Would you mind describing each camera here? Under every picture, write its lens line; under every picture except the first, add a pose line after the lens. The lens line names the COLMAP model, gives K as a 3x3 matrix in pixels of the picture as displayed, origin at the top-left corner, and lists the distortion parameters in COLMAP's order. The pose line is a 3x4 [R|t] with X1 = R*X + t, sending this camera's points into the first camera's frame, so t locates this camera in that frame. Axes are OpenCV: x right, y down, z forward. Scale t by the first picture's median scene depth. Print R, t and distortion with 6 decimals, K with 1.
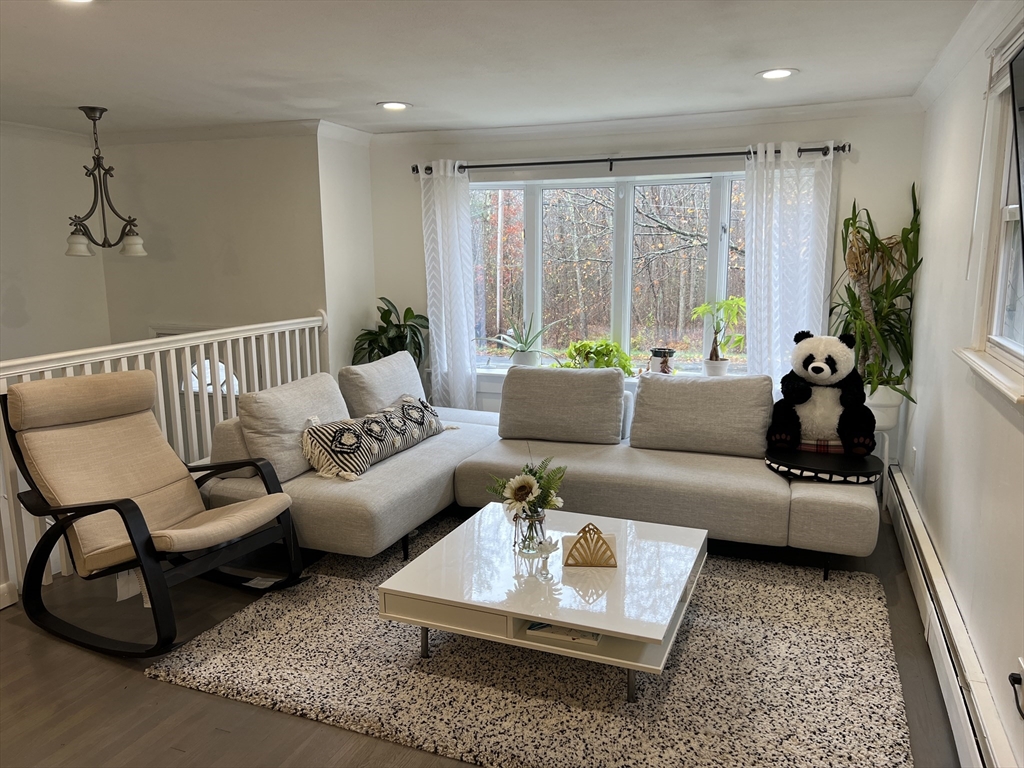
lens RADIAL K [[773.3, 0, 511.4], [0, 773.3, 385.0], [0, 0, 1]] dist [0.028990, -0.010916]
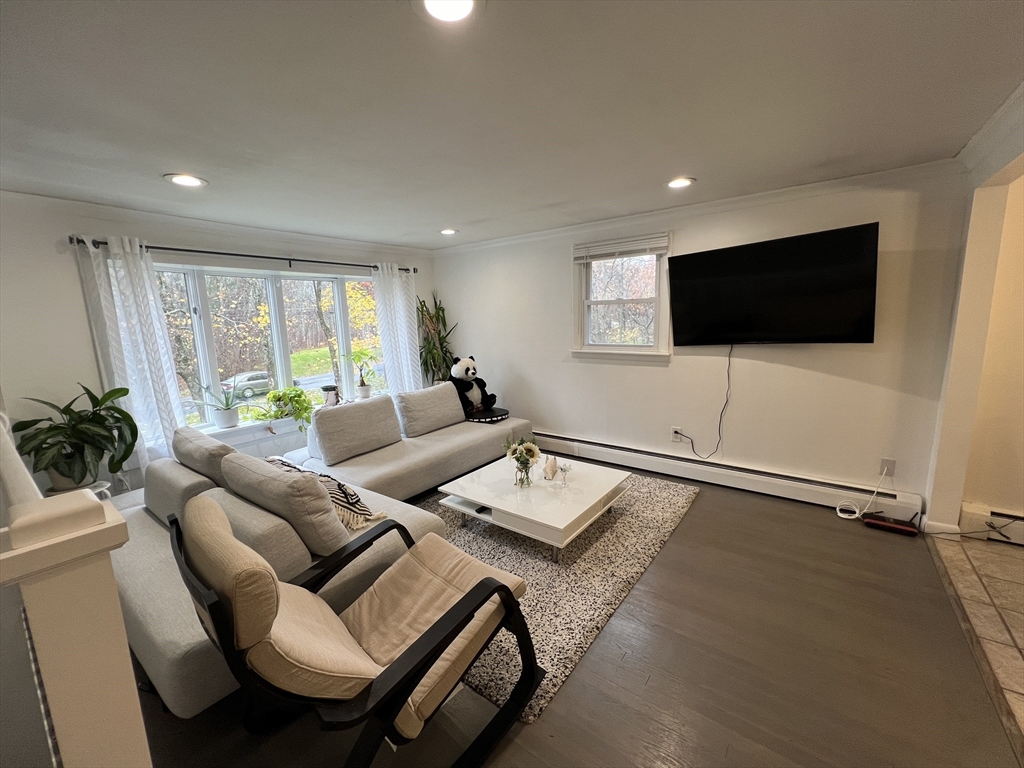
lens RADIAL K [[412.4, 0, 509.1], [0, 412.4, 384.0], [0, 0, 1]] dist [-0.003236, -0.000178]
pose [[0.275013, -0.158954, 0.948210, -0.566415], [0.197755, 0.974503, 0.106007, -0.078770], [-0.940883, 0.158360, 0.299435, 0.488355]]
